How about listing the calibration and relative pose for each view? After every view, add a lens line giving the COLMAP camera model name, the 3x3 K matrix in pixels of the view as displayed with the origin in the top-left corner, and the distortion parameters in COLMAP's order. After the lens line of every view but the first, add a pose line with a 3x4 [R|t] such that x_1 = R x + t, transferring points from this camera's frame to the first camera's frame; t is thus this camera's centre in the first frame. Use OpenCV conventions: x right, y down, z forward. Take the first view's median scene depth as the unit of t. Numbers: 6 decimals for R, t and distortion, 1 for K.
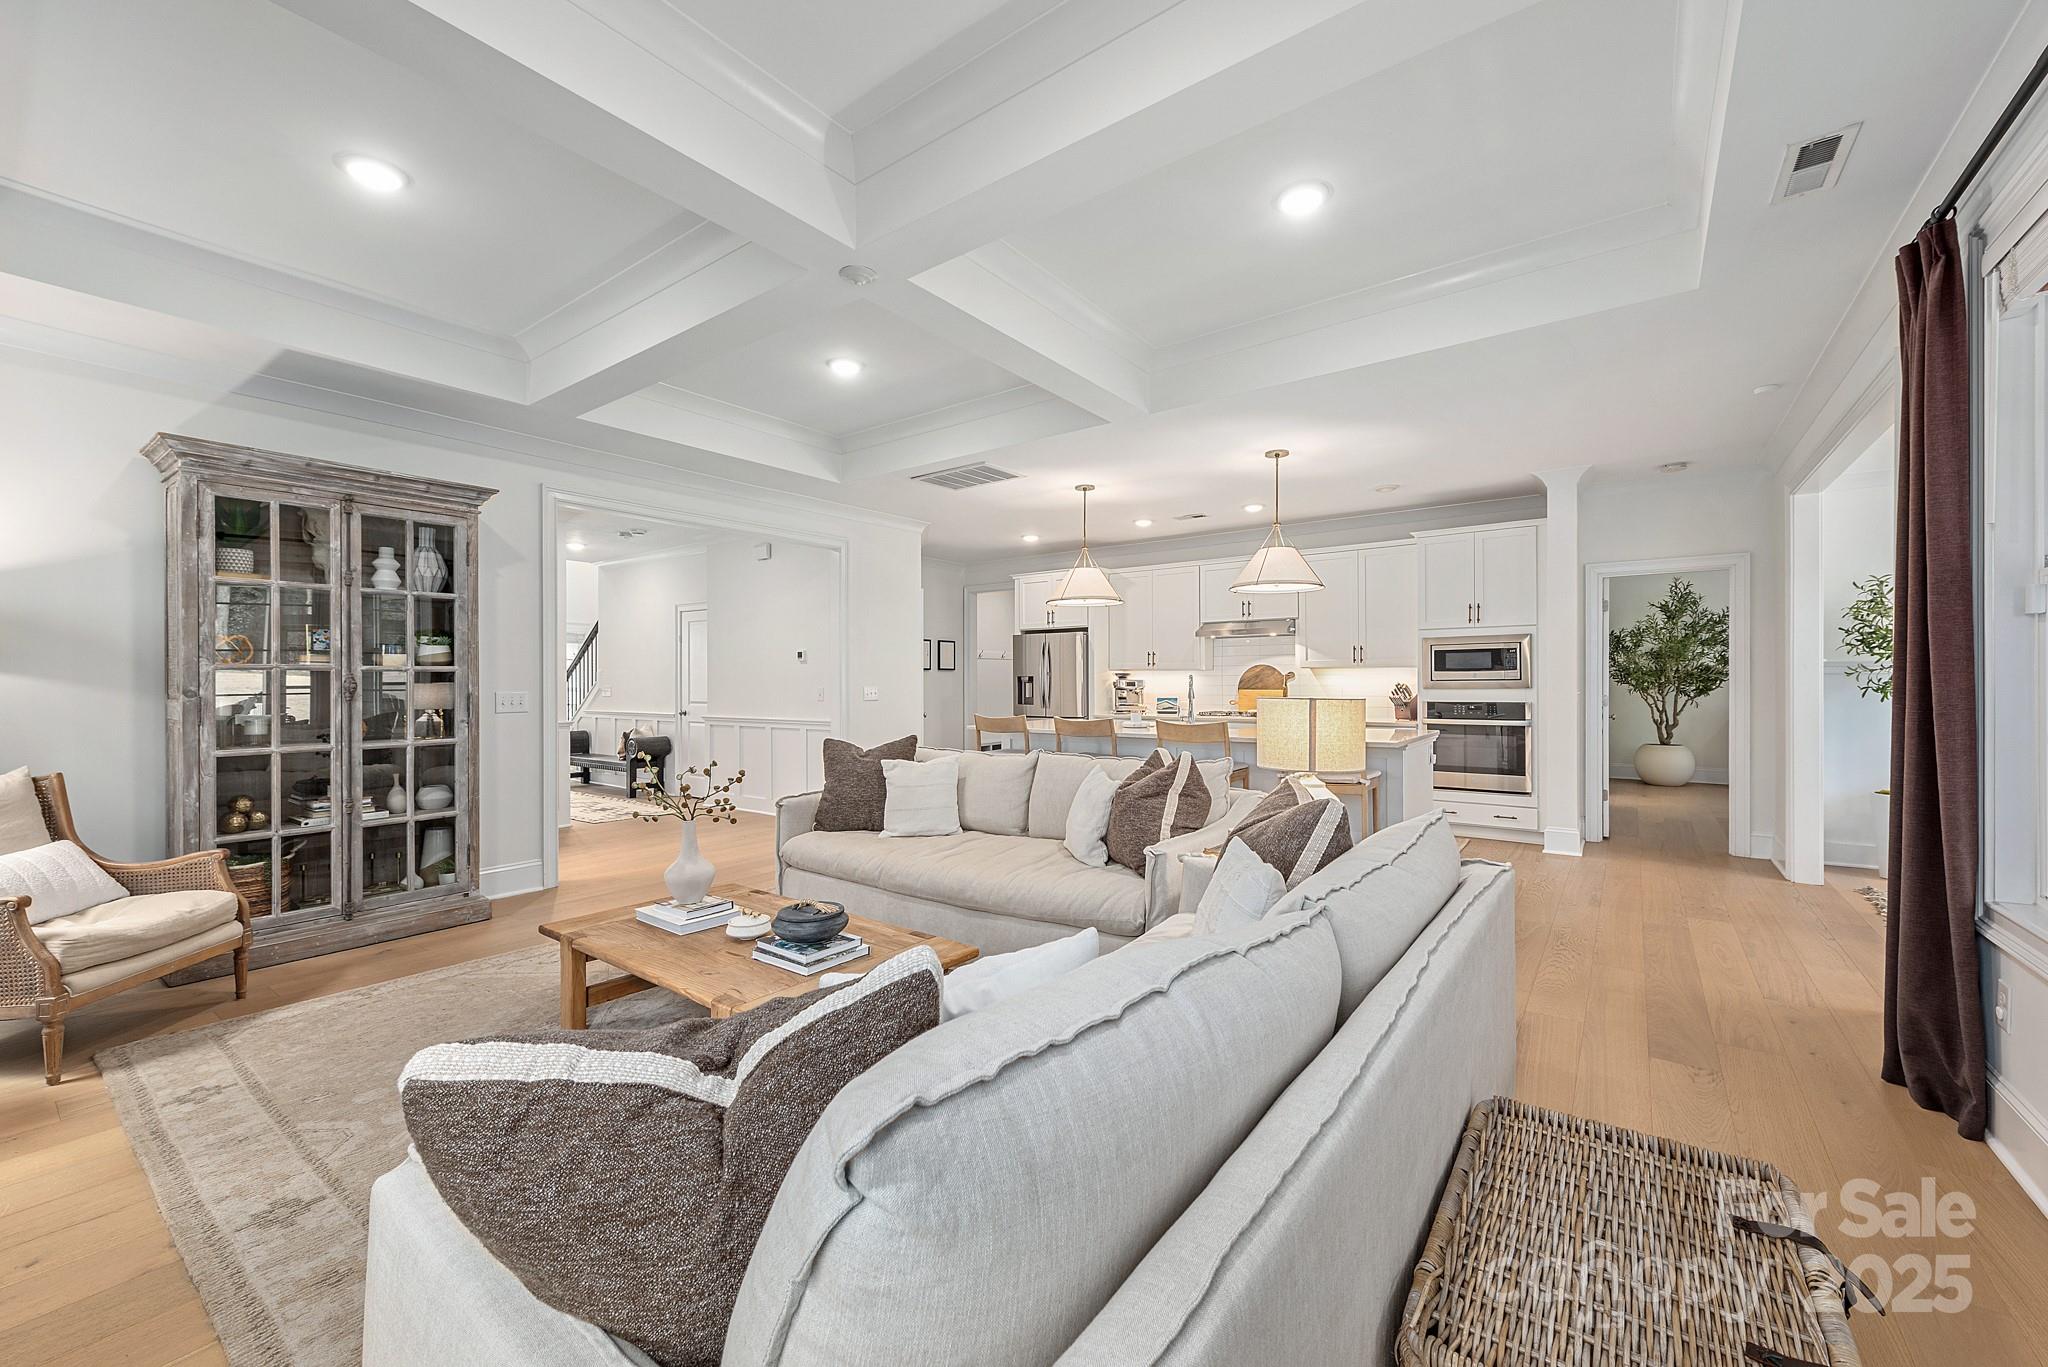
lens RADIAL K [[806.4, 0, 1041.6], [0, 806.4, 675.6], [0, 0, 1]] dist [0.007153, -0.000666]
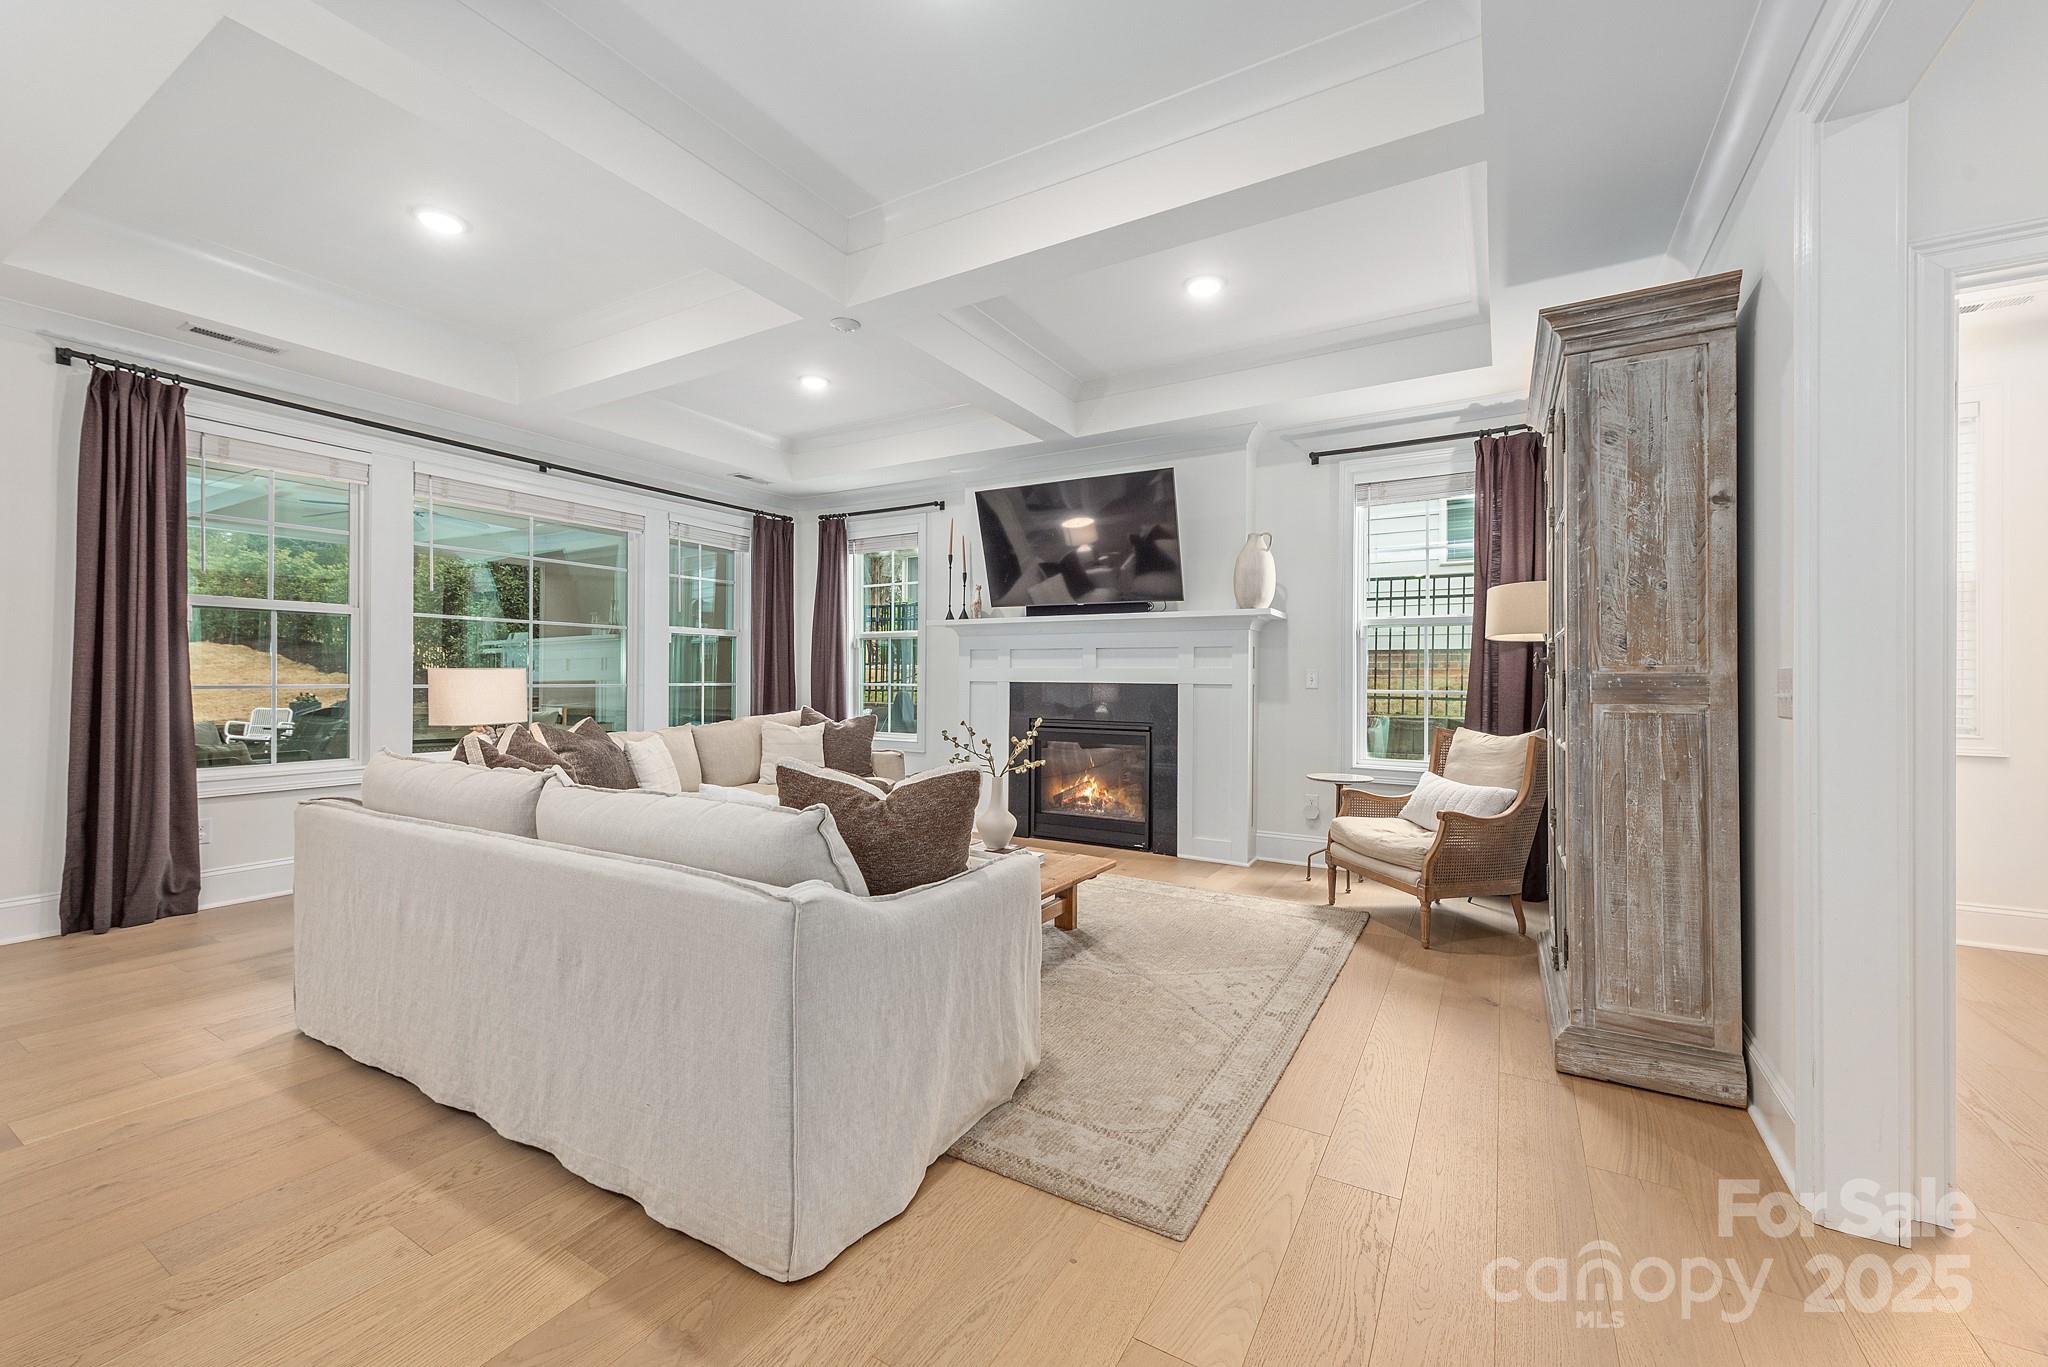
lens RADIAL K [[806.4, 0, 1026.8], [0, 806.4, 678.7], [0, 0, 1]] dist [0.007153, -0.000666]
pose [[-0.994729, -0.001307, -0.102529, -0.143168], [-0.000523, 0.999970, -0.007681, 0.018878], [0.102536, -0.007587, -0.994700, 0.850784]]
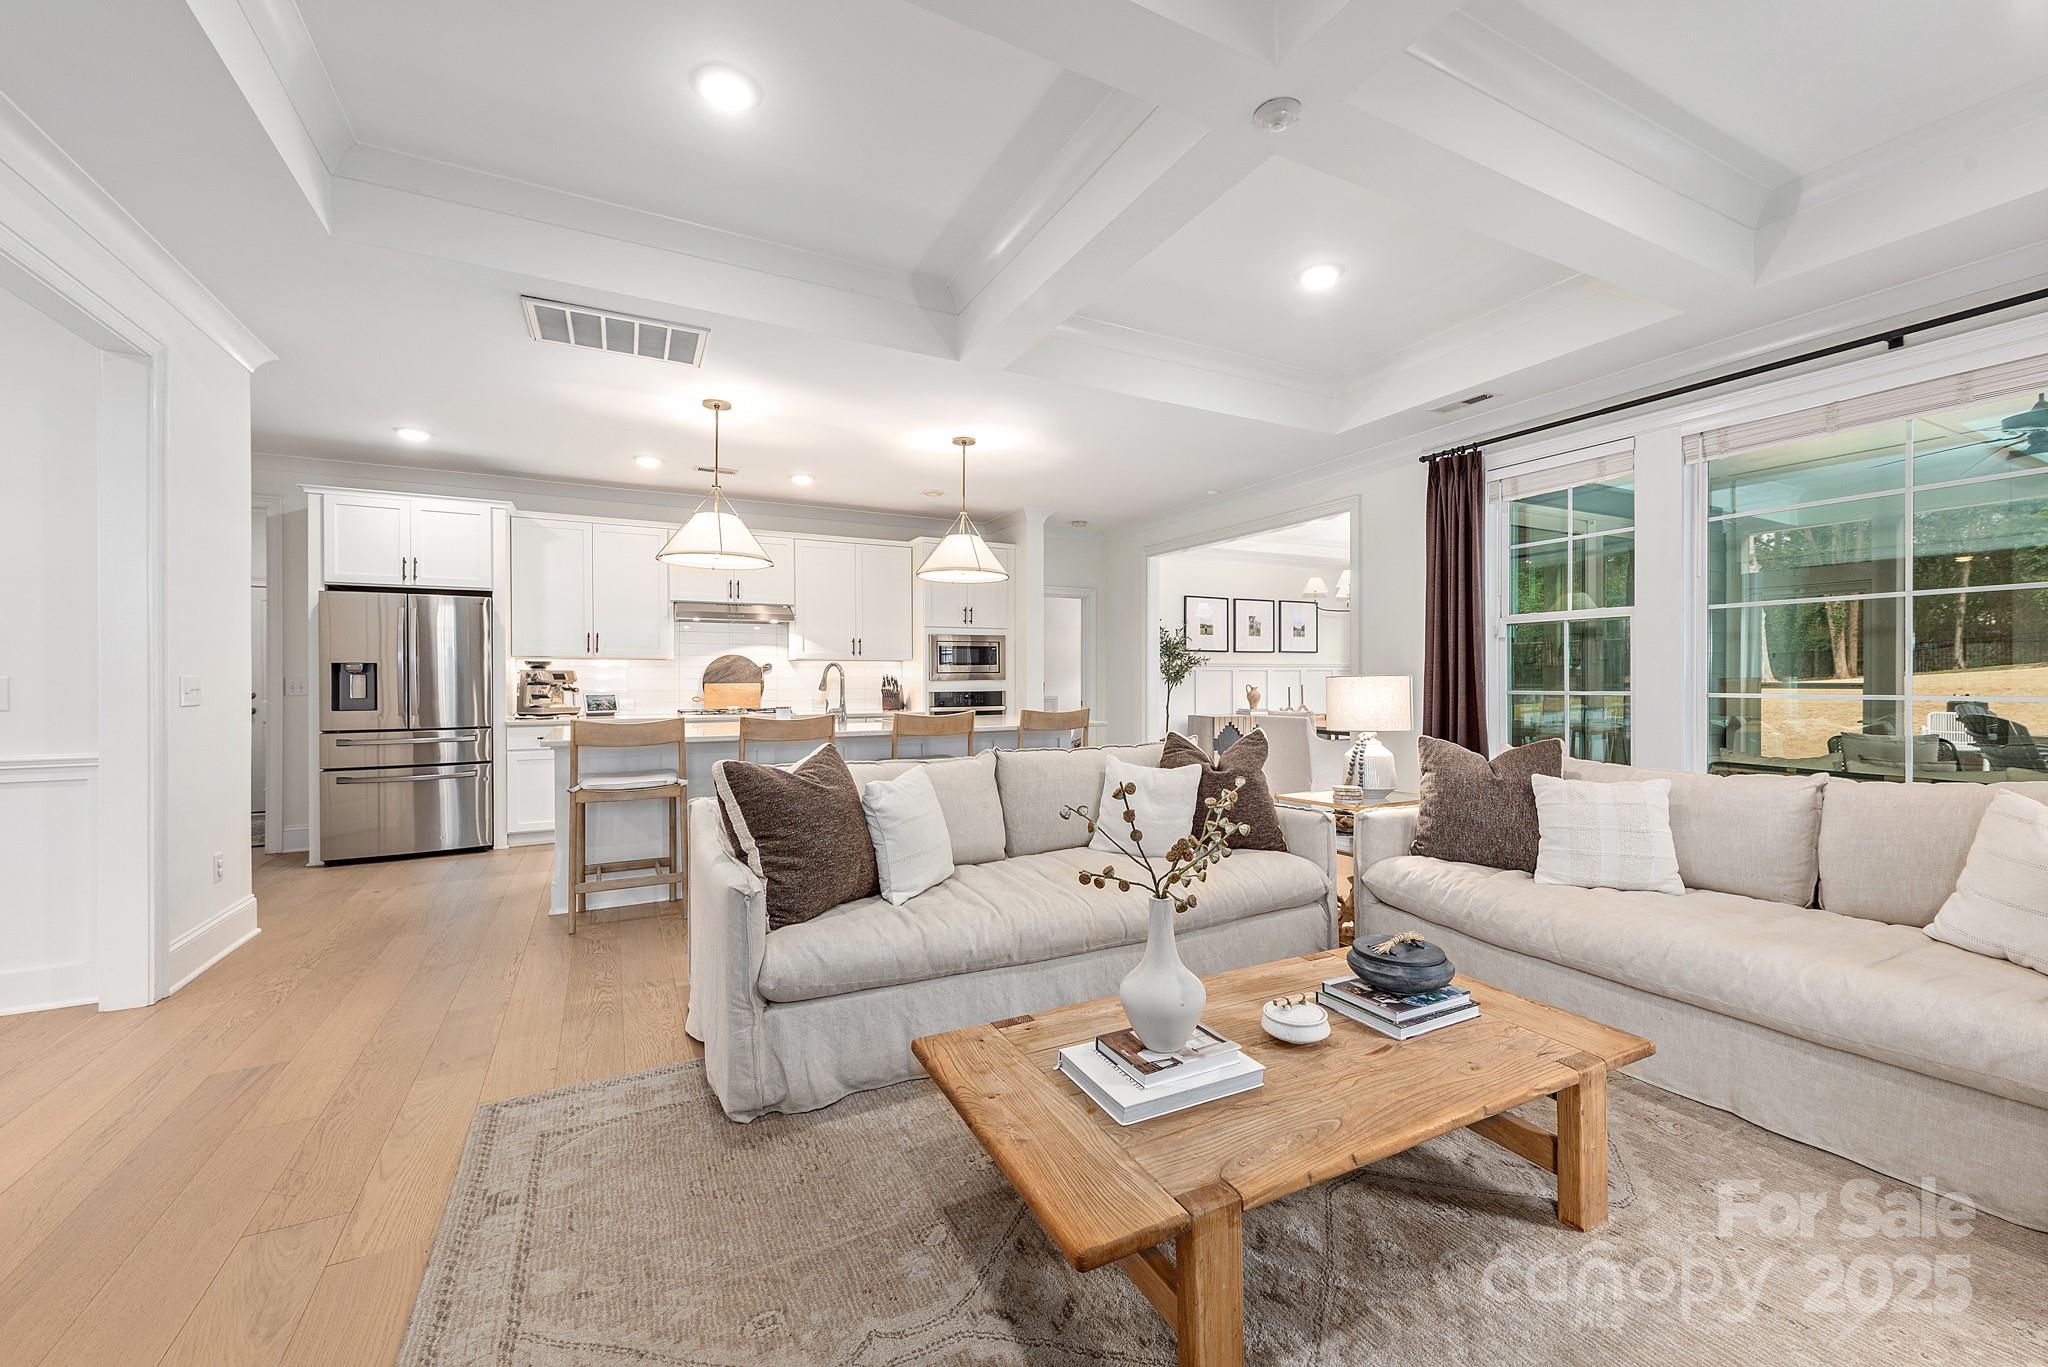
lens RADIAL K [[806.4, 0, 1030.2], [0, 806.4, 684.3], [0, 0, 1]] dist [0.007153, -0.000666]
pose [[0.432371, -0.002510, 0.901692, -0.383343], [-0.005317, 0.999972, 0.005332, 0.012363], [-0.901680, -0.007099, 0.432346, 0.334593]]
